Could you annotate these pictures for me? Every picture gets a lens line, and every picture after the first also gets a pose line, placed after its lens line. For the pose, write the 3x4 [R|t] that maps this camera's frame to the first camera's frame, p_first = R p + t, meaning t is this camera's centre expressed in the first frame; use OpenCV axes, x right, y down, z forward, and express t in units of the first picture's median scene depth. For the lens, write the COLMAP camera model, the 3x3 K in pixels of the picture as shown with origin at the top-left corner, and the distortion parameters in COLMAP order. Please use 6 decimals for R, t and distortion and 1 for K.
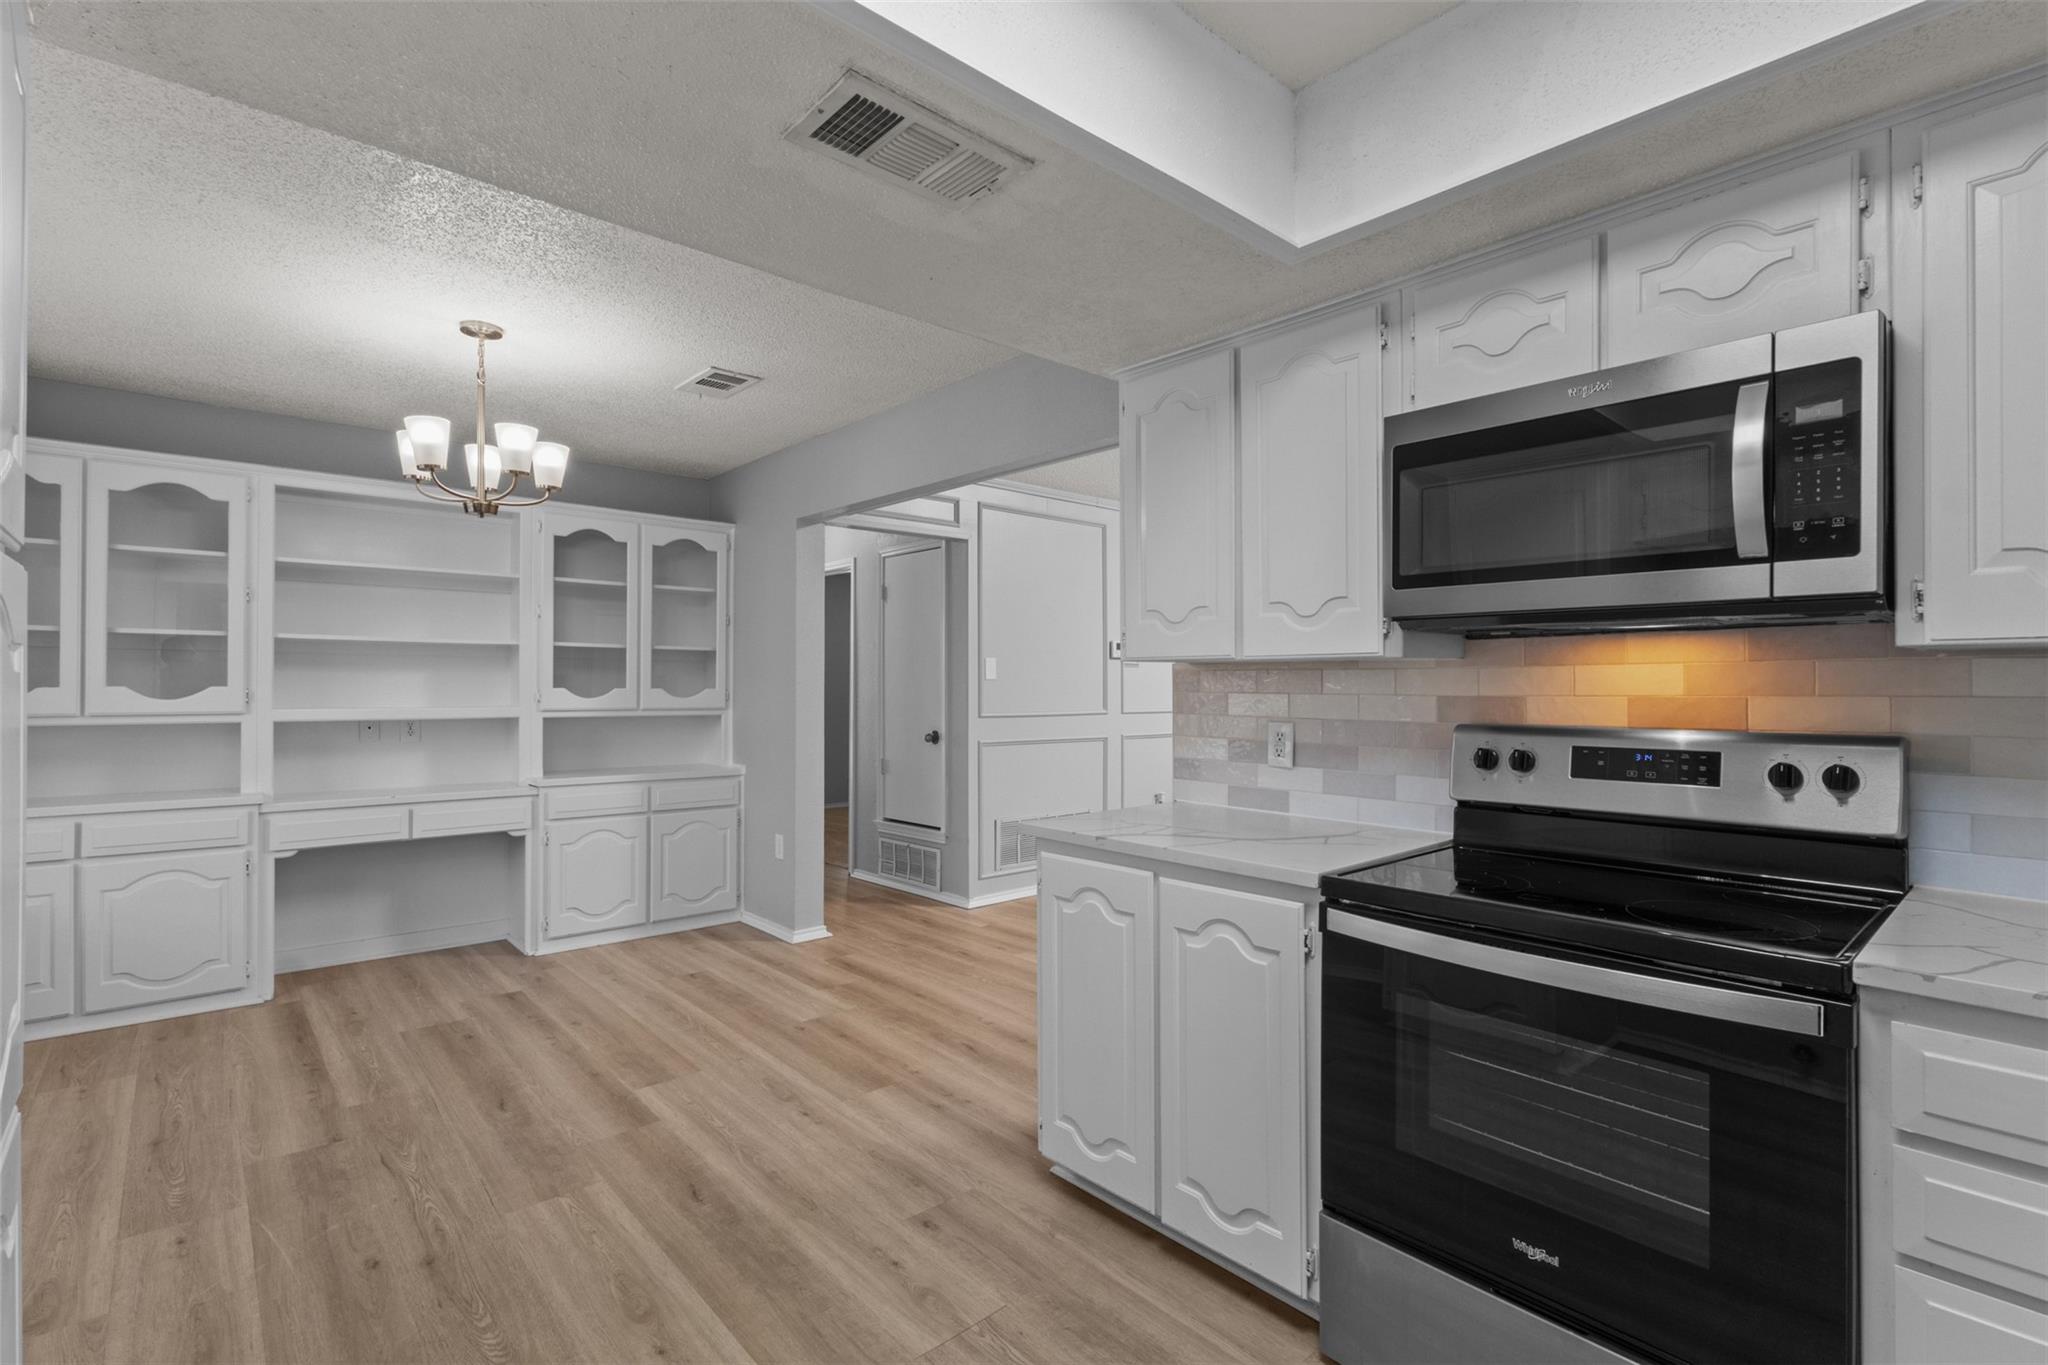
lens RADIAL K [[943.6, 0, 1022.9], [0, 943.6, 682.8], [0, 0, 1]] dist [0.002970, 0.000982]
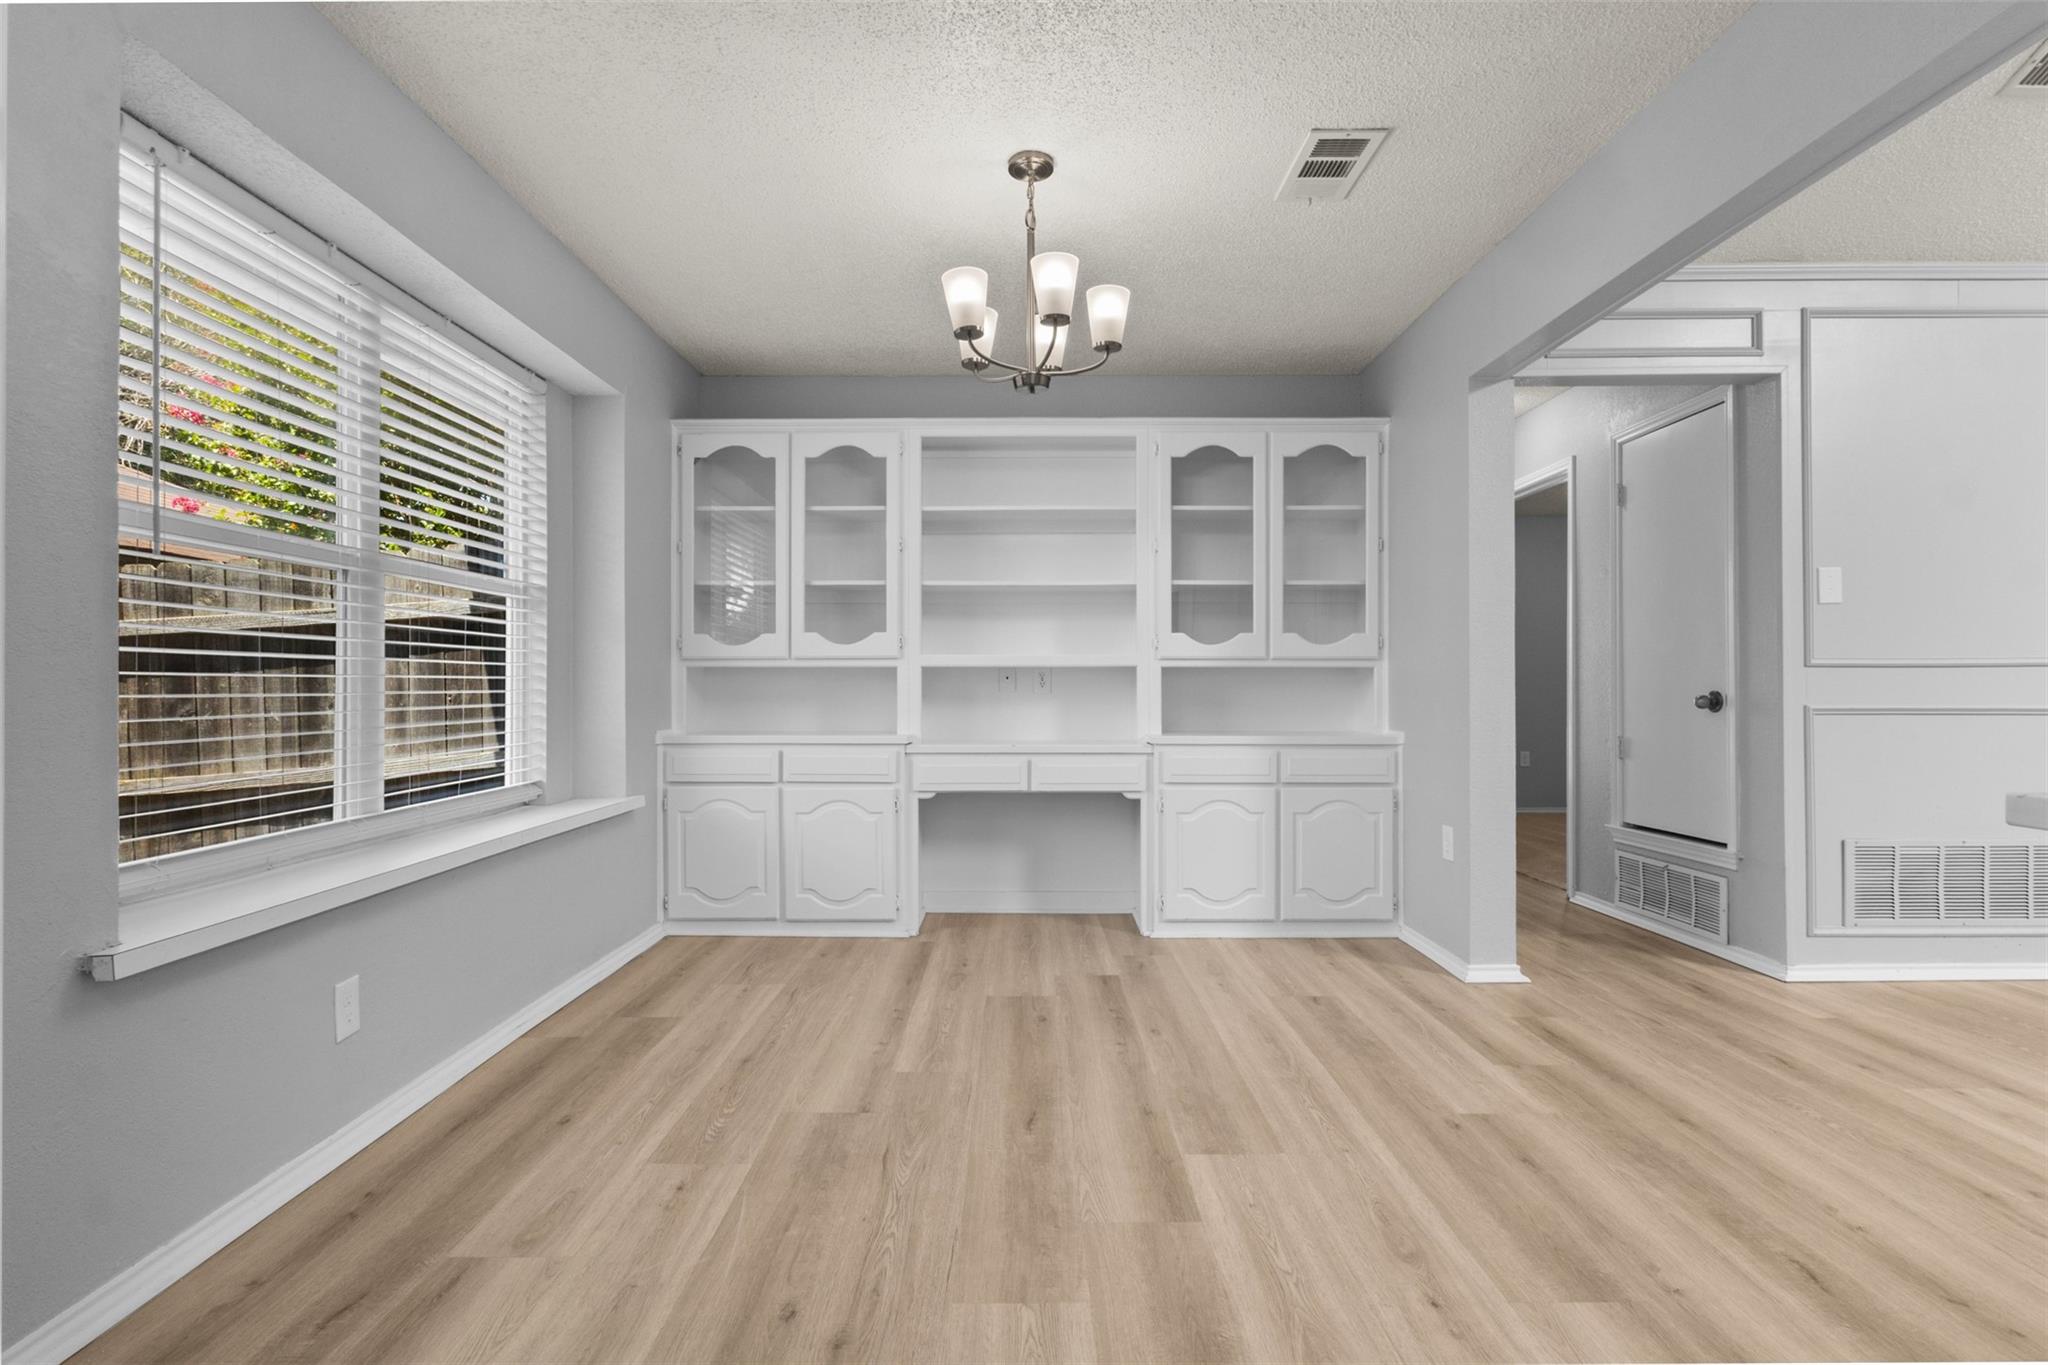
lens RADIAL K [[943.6, 0, 1019.2], [0, 943.6, 688.6], [0, 0, 1]] dist [0.002970, 0.000982]
pose [[0.747794, -0.005268, -0.663909, -0.030041], [0.006790, 0.999977, -0.000287, 0.067307], [0.663896, -0.004293, 0.747813, 0.307041]]
